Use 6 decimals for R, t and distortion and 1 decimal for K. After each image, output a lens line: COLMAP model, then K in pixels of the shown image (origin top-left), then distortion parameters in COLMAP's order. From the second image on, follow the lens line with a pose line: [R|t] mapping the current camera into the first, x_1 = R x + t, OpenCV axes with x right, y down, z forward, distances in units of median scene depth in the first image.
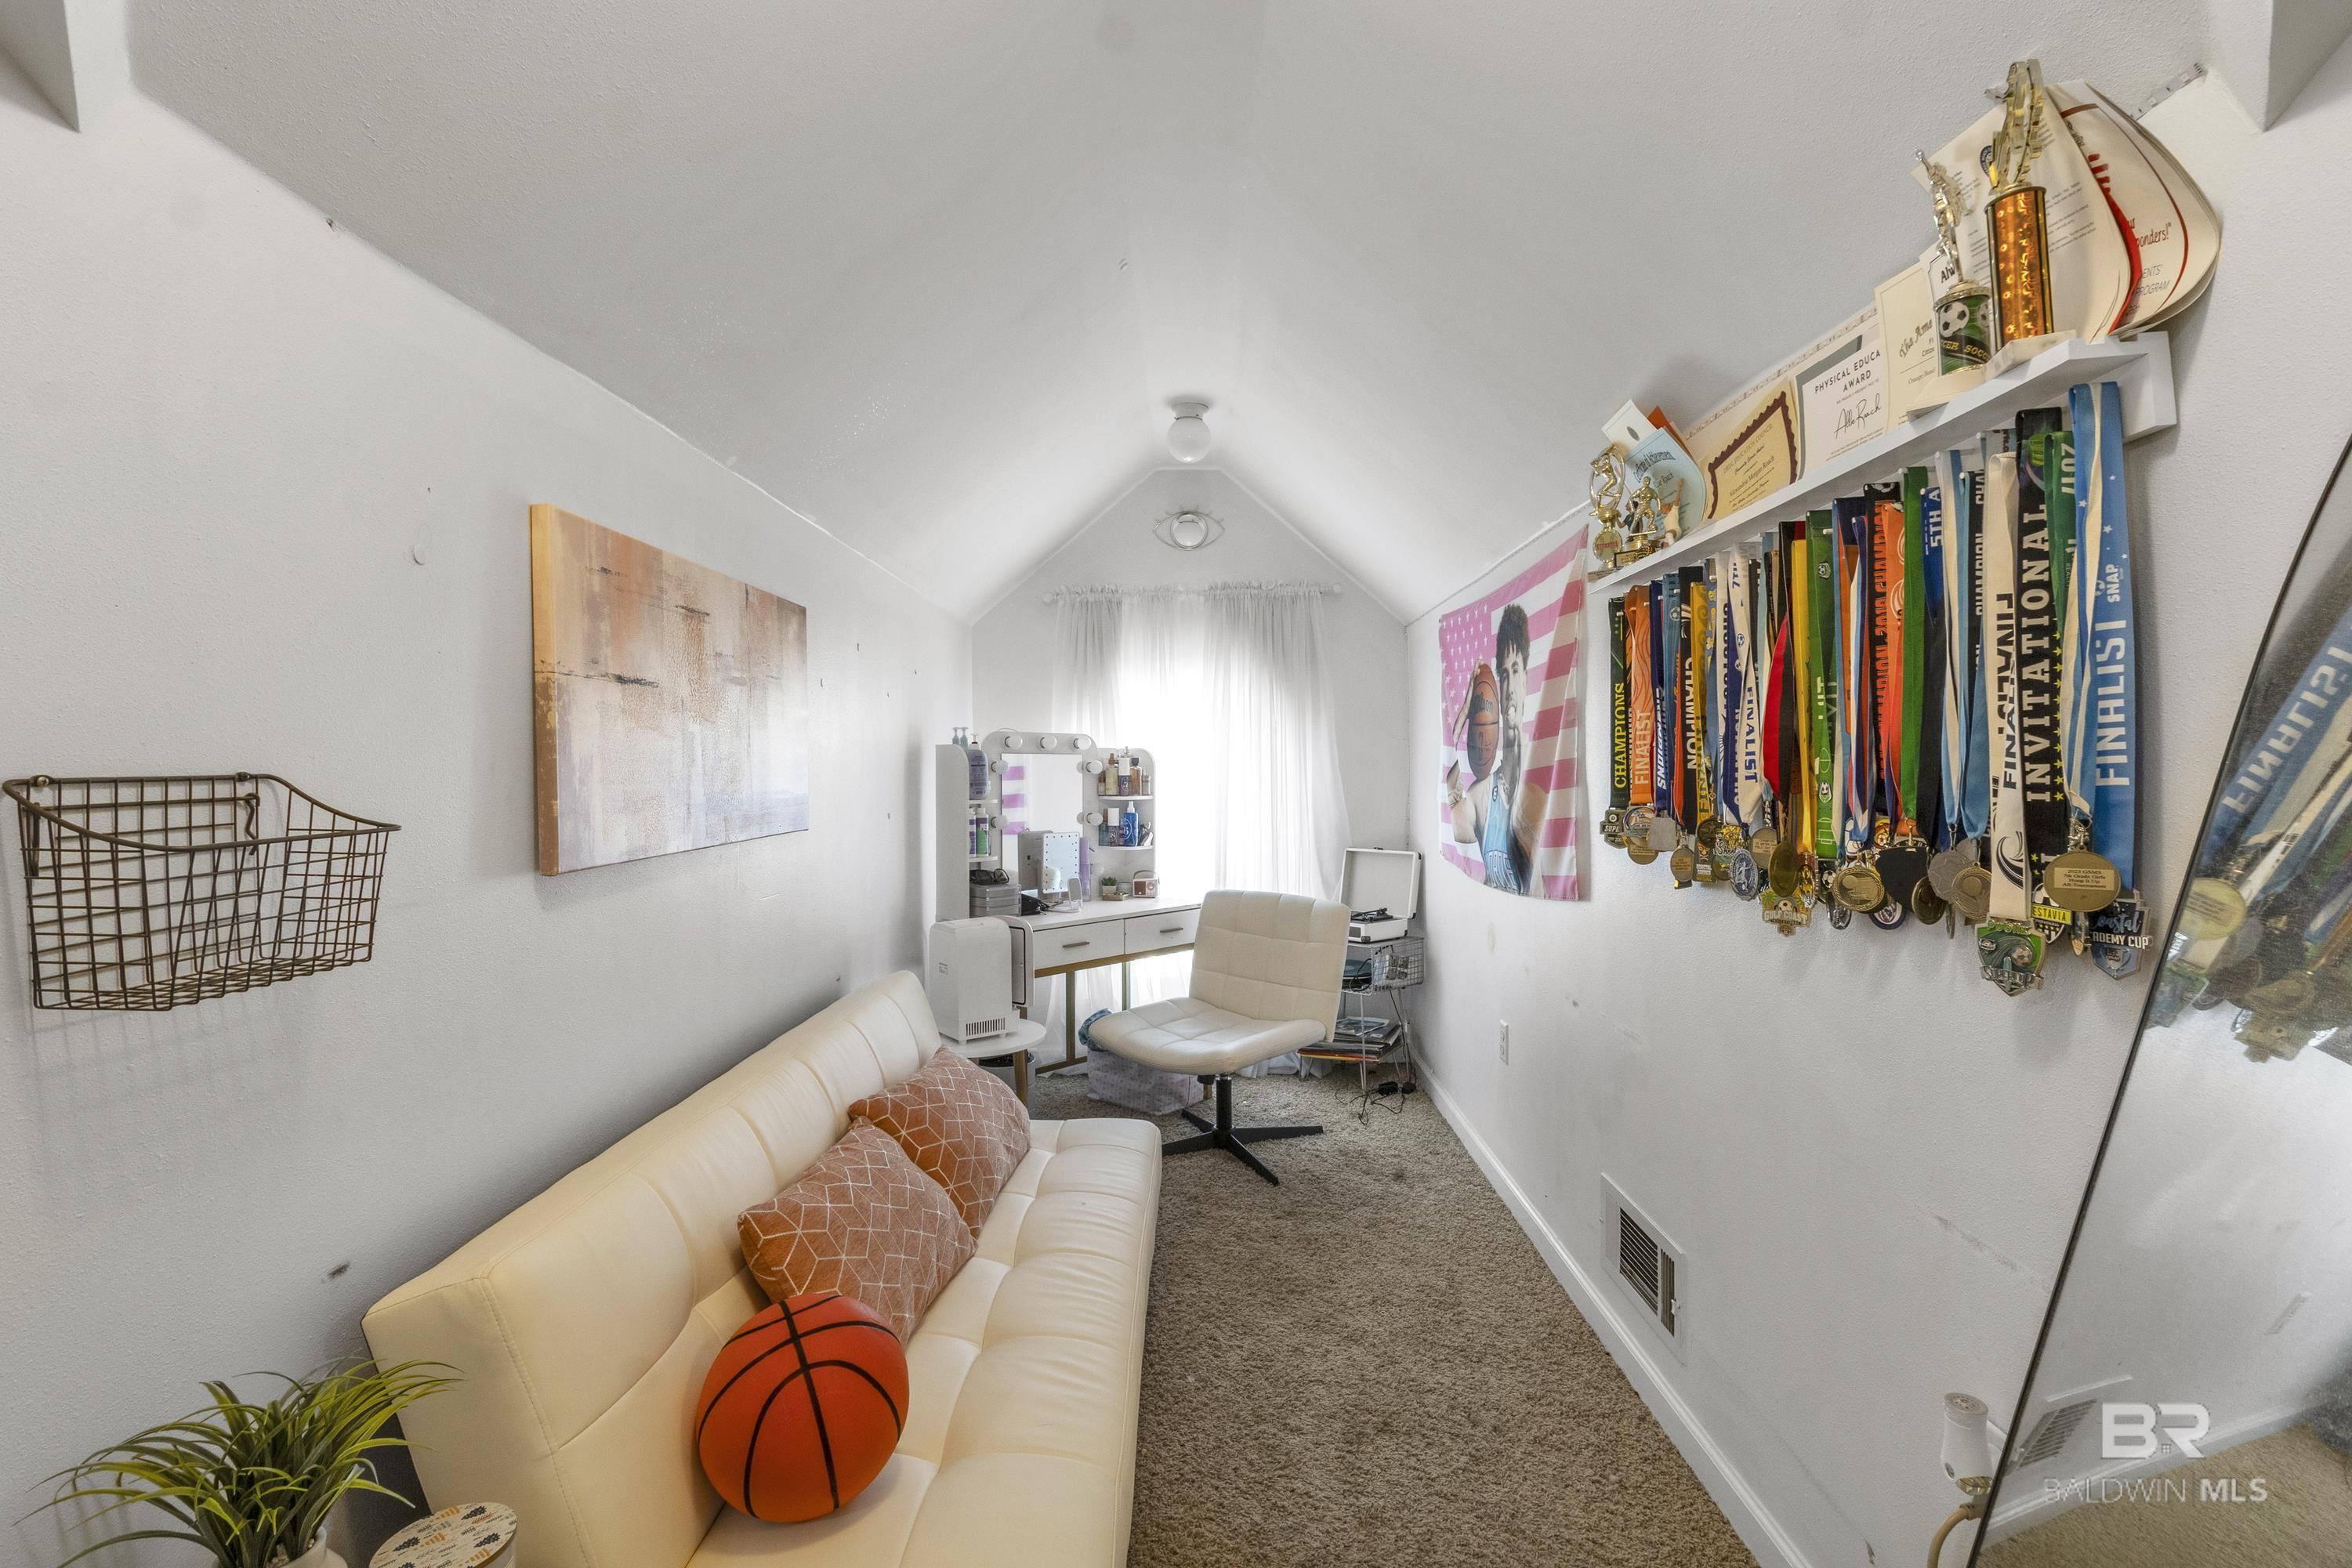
lens RADIAL K [[1113.1, 0, 1176.4], [0, 1113.1, 772.5], [0, 0, 1]] dist [0.013546, -0.003099]
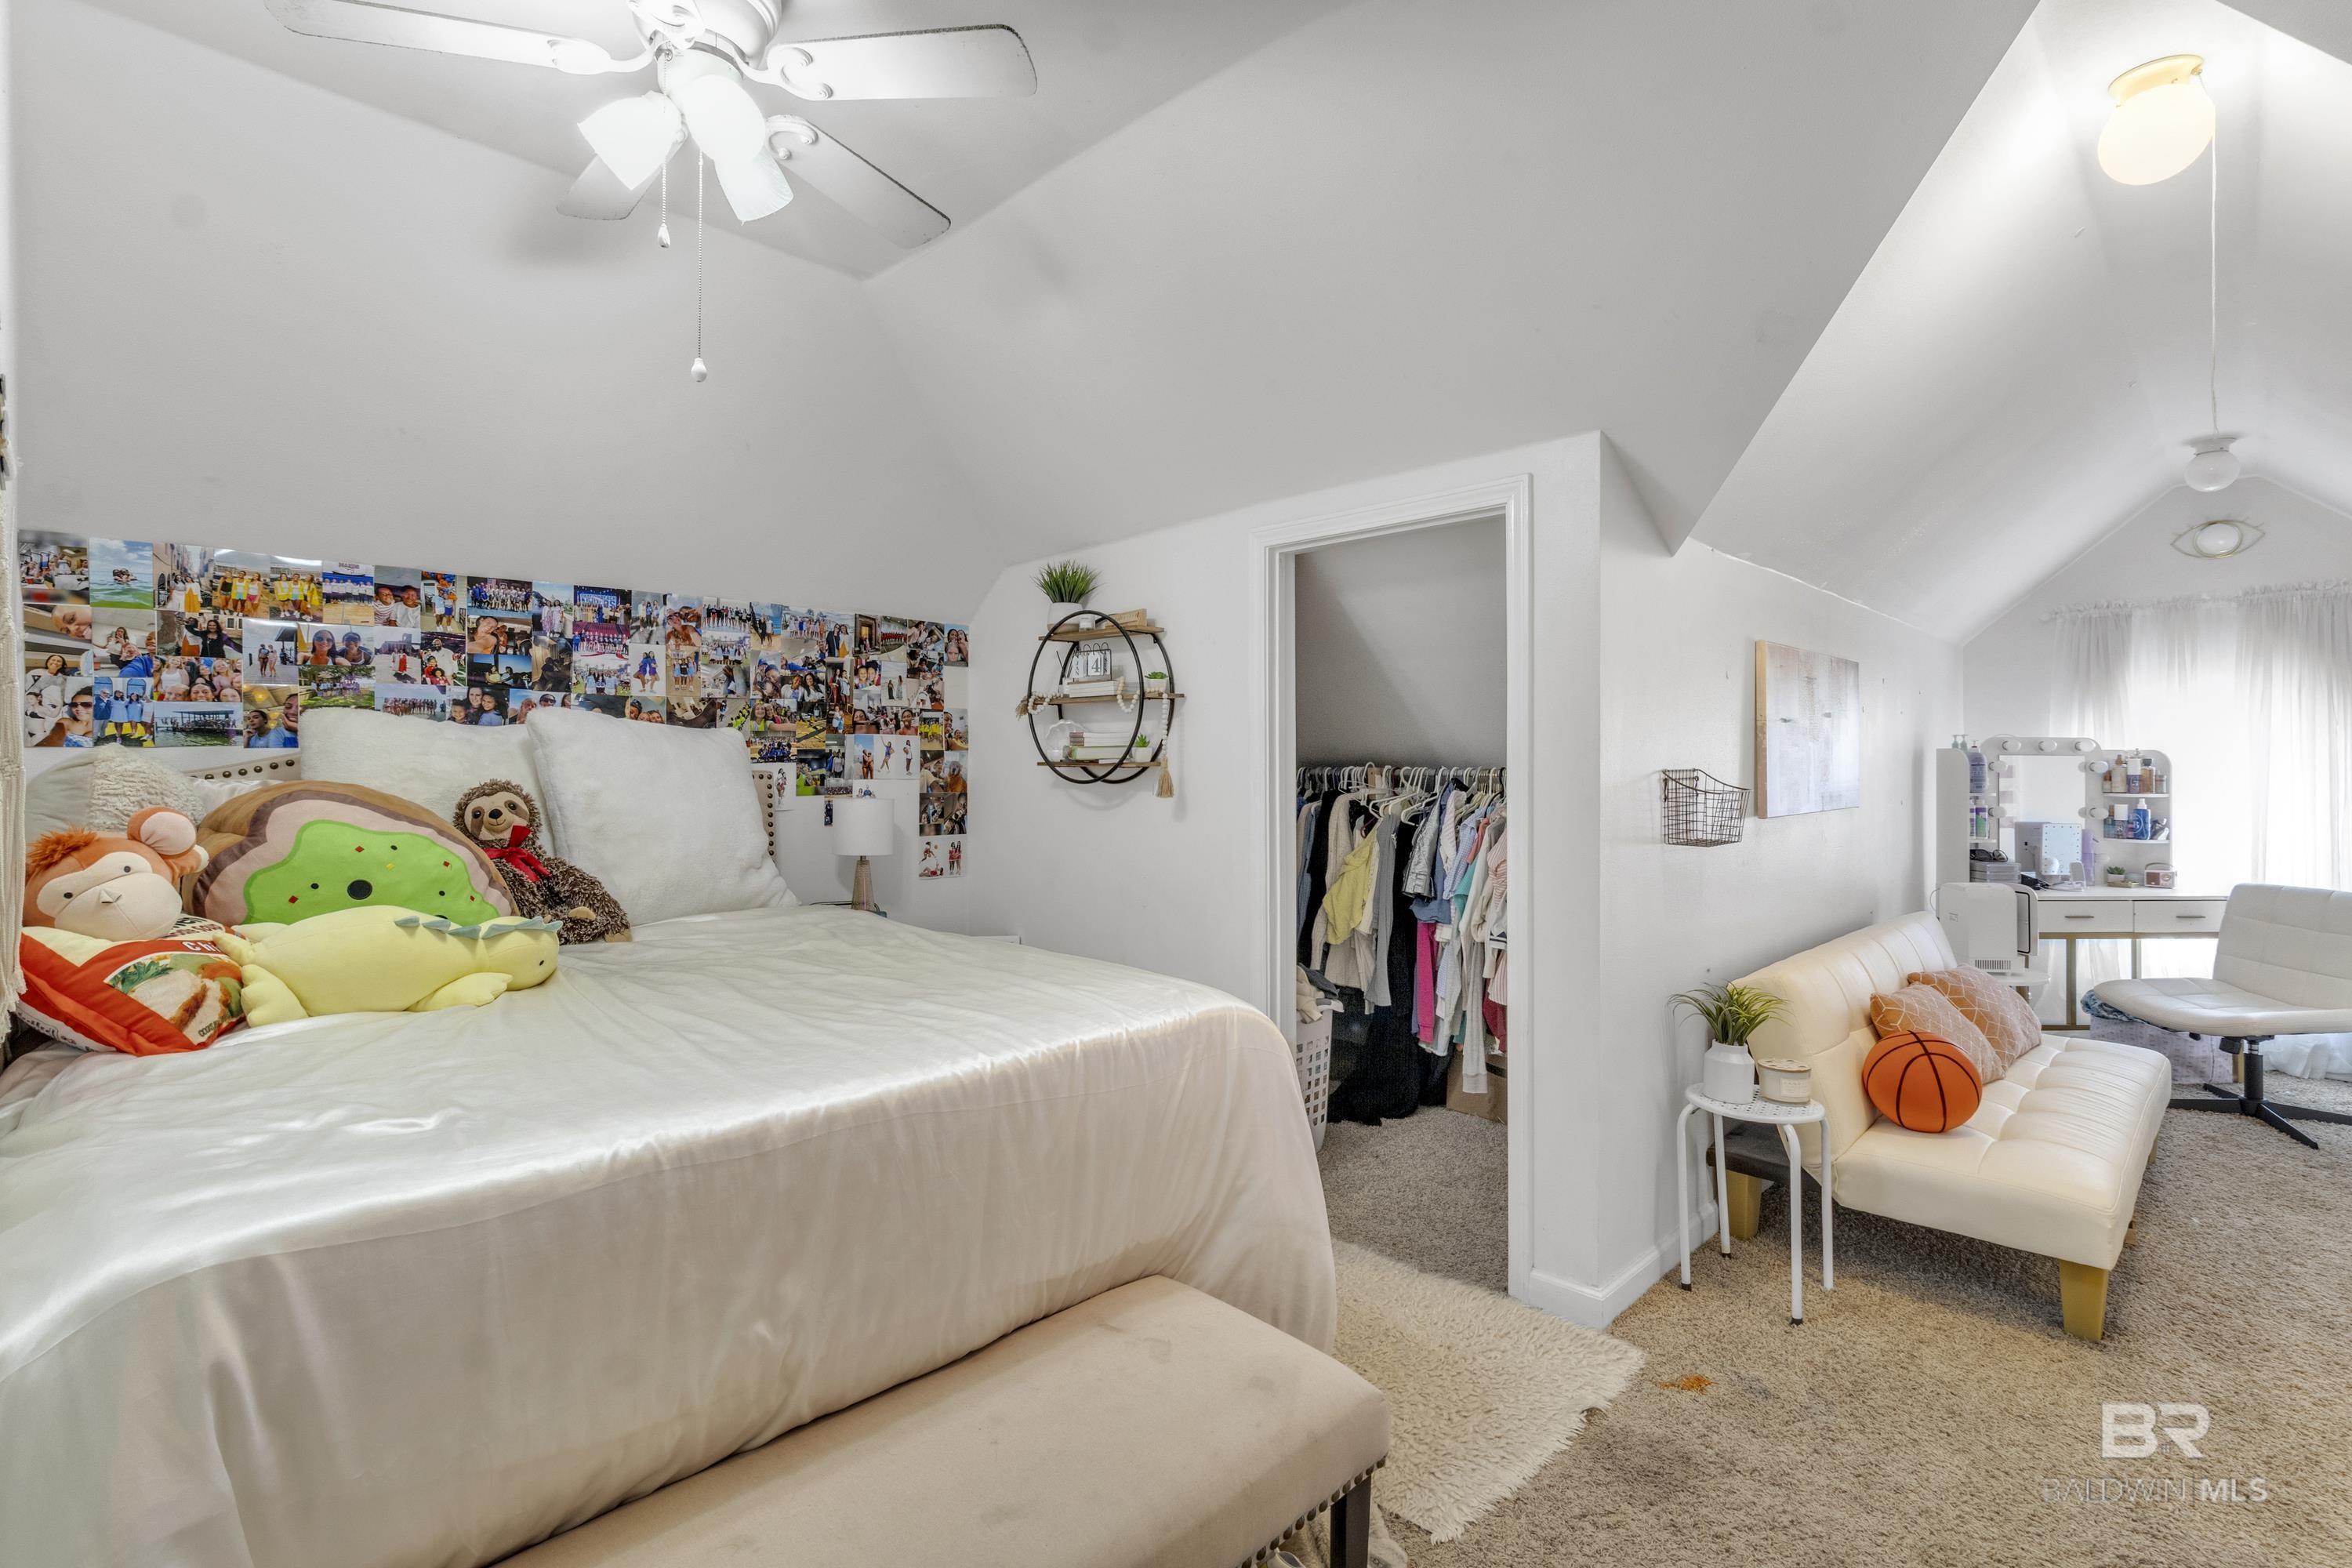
lens RADIAL K [[1113.2, 0, 1195.1], [0, 1113.2, 762.0], [0, 0, 1]] dist [0.013546, -0.003099]
pose [[0.733476, 0.001629, -0.679714, 0.027911], [-0.006742, 0.999965, -0.004880, 0.001939], [0.679682, 0.008162, 0.733461, -0.473598]]
